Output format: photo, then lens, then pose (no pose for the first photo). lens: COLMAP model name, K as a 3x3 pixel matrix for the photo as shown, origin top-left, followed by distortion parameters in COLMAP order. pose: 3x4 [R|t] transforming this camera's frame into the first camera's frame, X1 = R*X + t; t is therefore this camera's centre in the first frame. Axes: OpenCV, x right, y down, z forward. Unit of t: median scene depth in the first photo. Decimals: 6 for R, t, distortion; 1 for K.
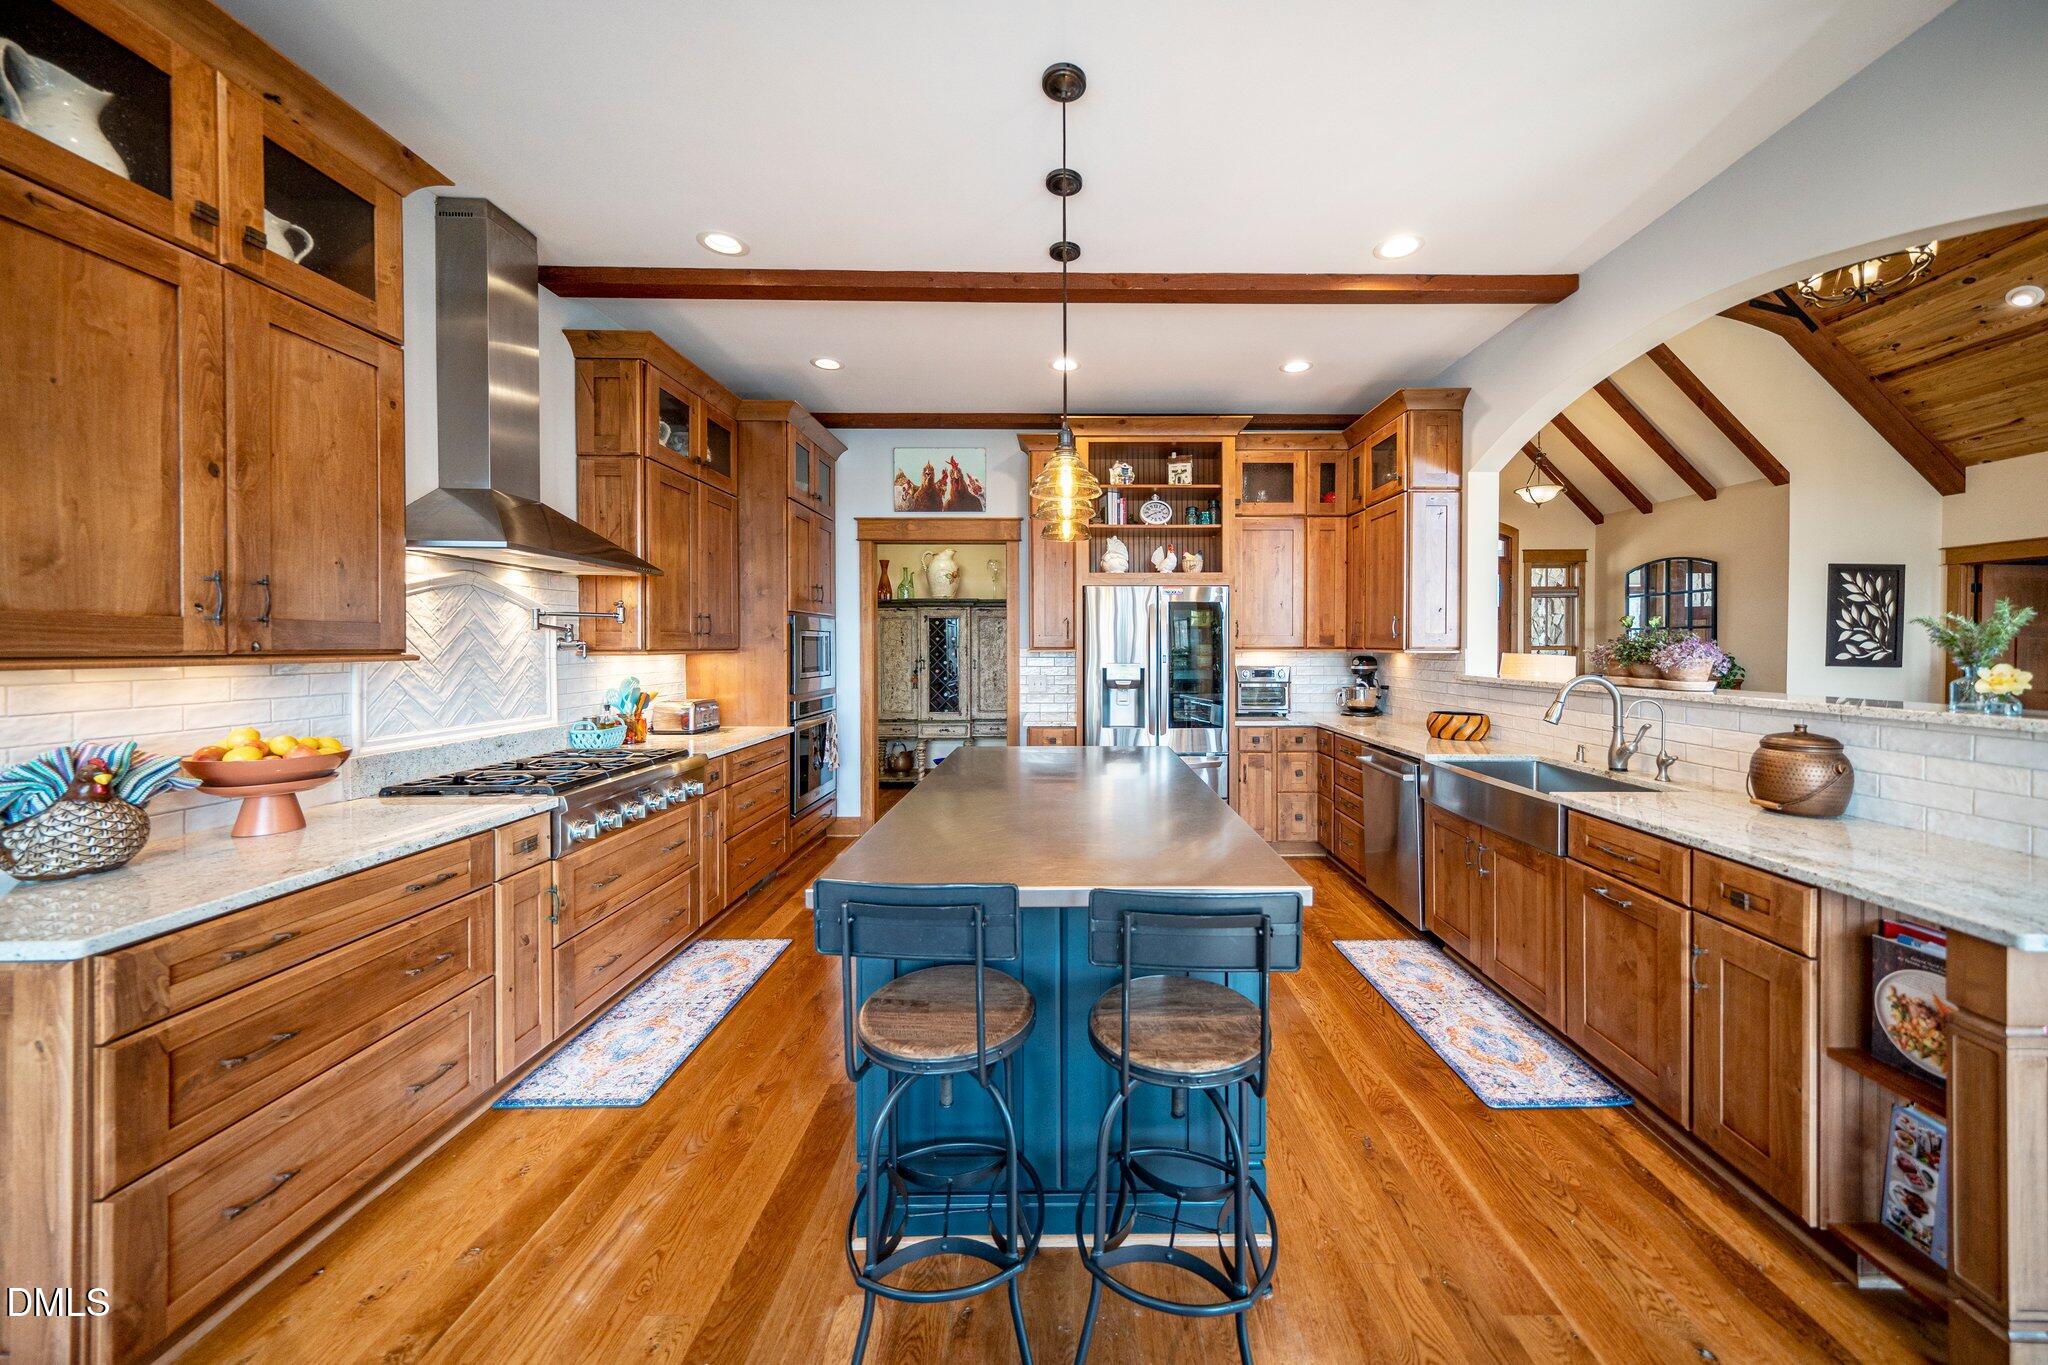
lens RADIAL K [[714.7, 0, 1089.6], [0, 714.7, 654.1], [0, 0, 1]] dist [0.008201, -0.000219]
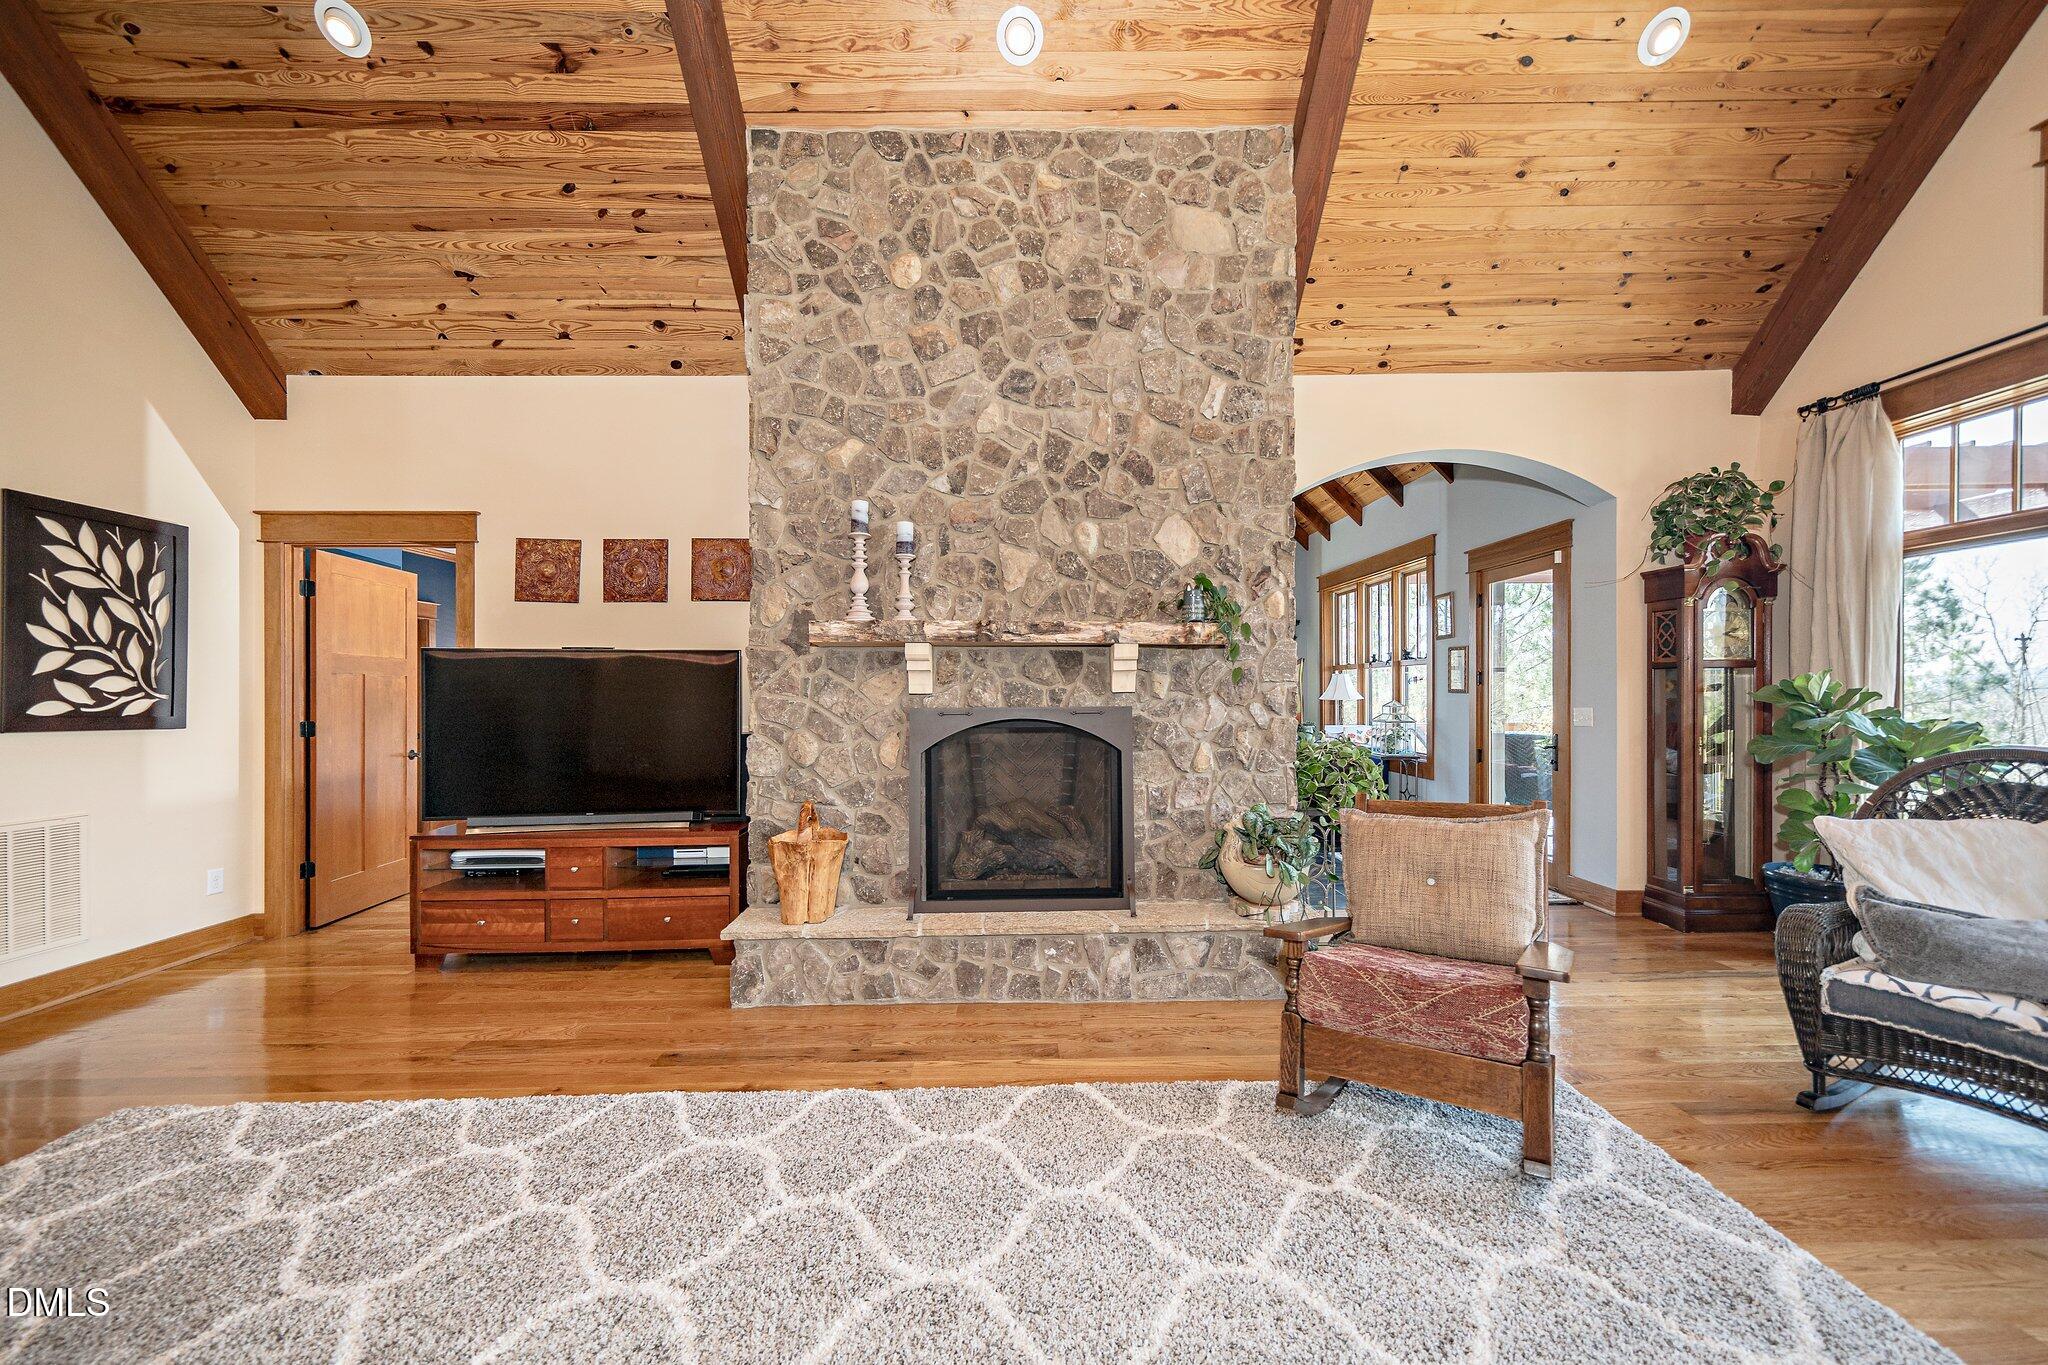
lens RADIAL K [[805.6, 0, 1037.7], [0, 805.6, 691.6], [0, 0, 1]] dist [0.006032, -0.000172]
pose [[-0.017055, 0.001866, 0.999853, 1.093234], [0.023147, 0.999731, -0.001471, 0.014645], [-0.999587, 0.023118, -0.017093, 0.823165]]
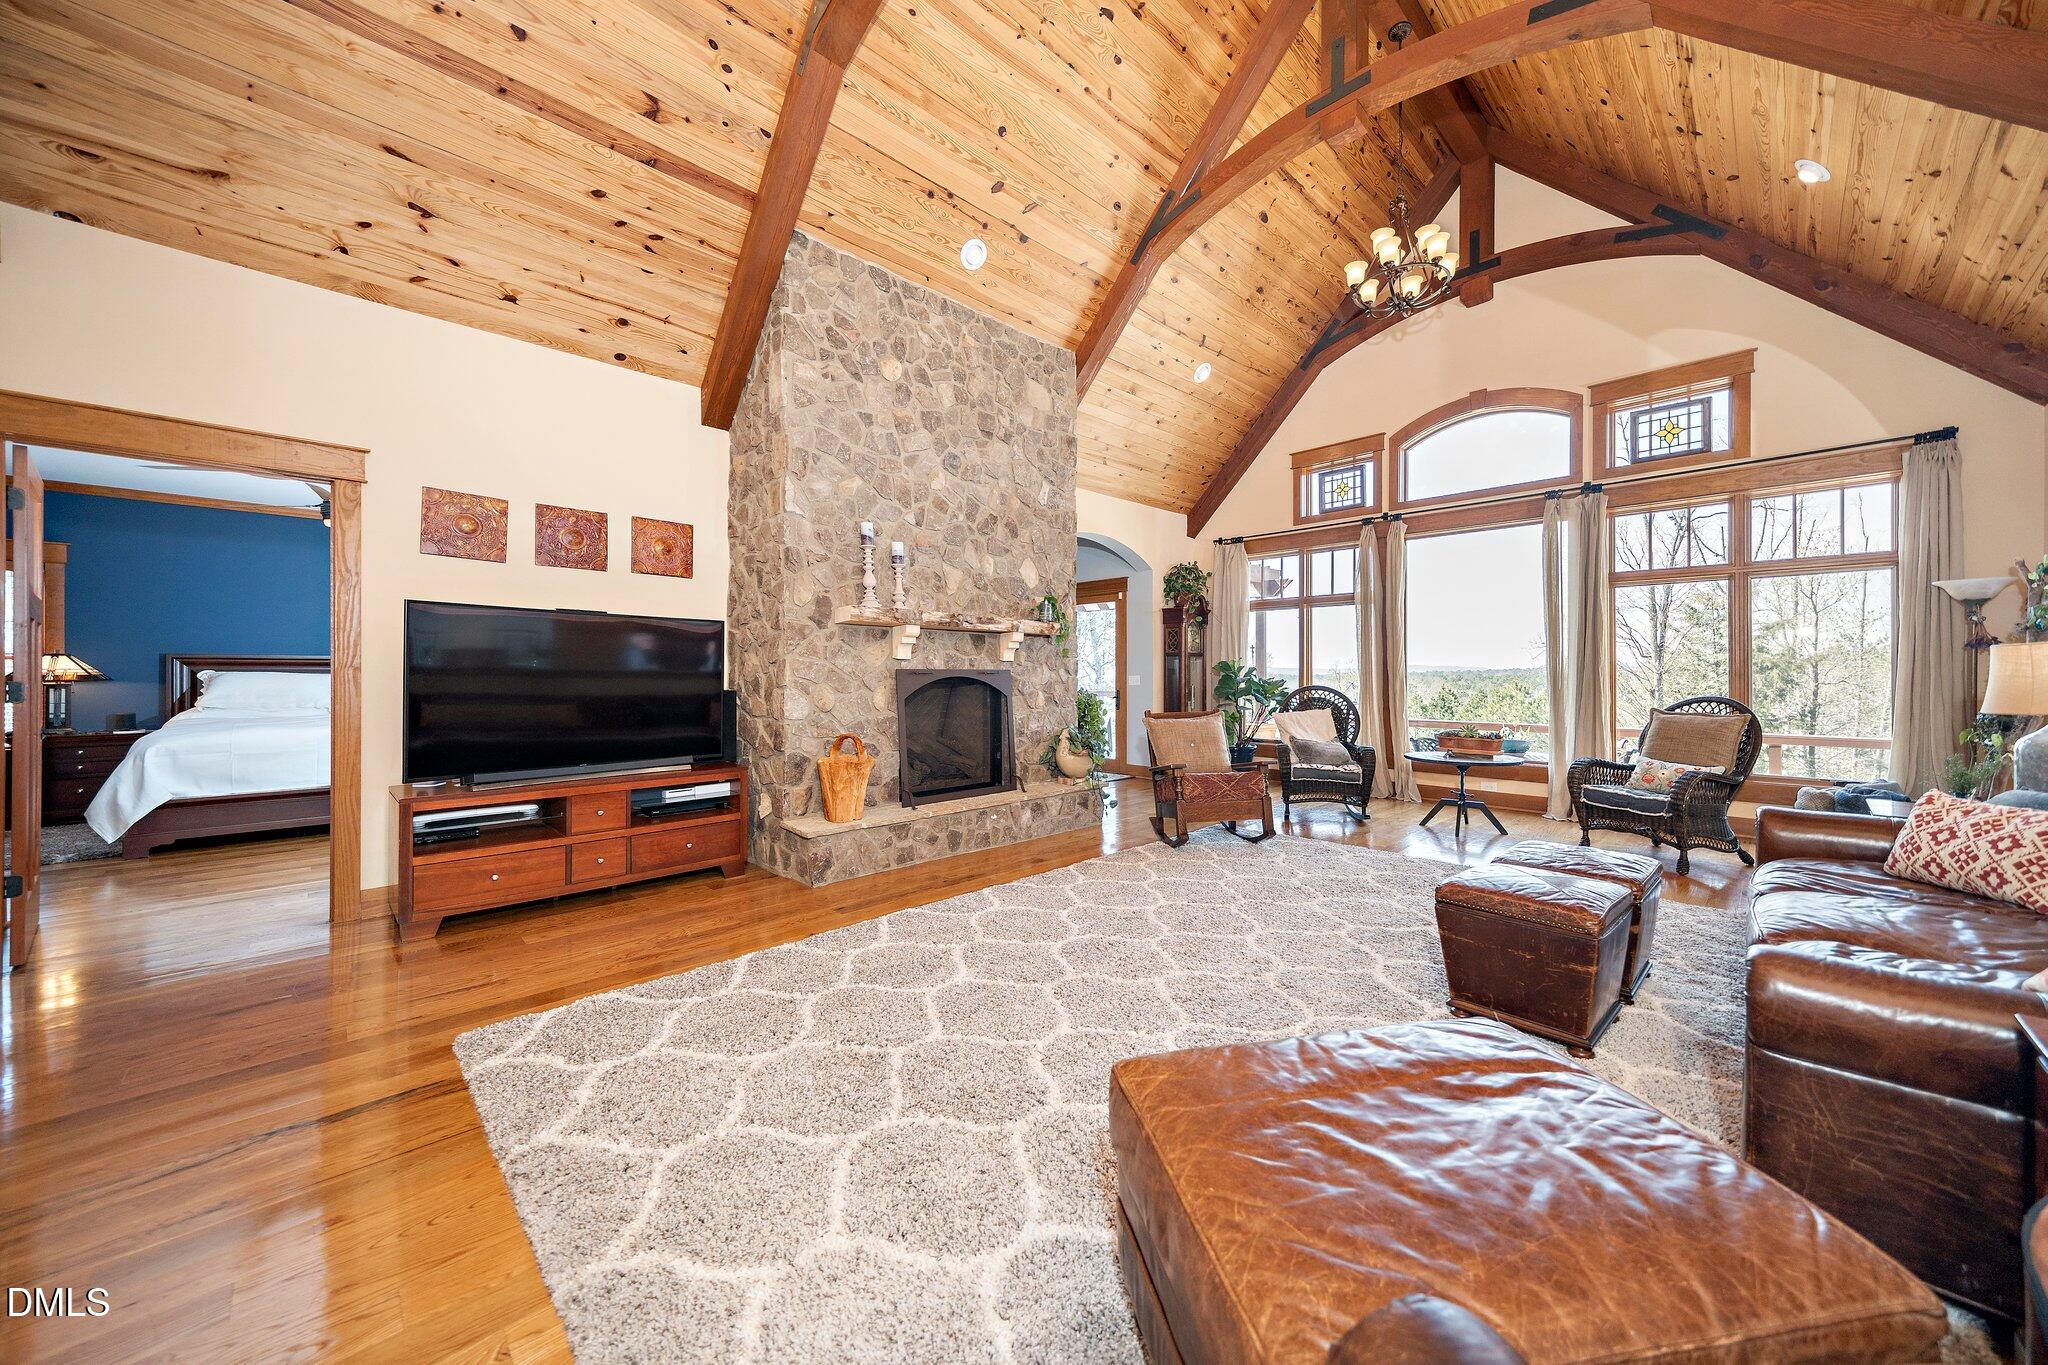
lens RADIAL K [[714.7, 0, 1057.3], [0, 714.7, 663.7], [0, 0, 1]] dist [0.008201, -0.000219]
pose [[-0.701928, 0.012501, 0.712139, 0.969053], [0.012330, 0.999909, -0.005400, 0.031066], [-0.712142, 0.004990, -0.702018, 1.654603]]
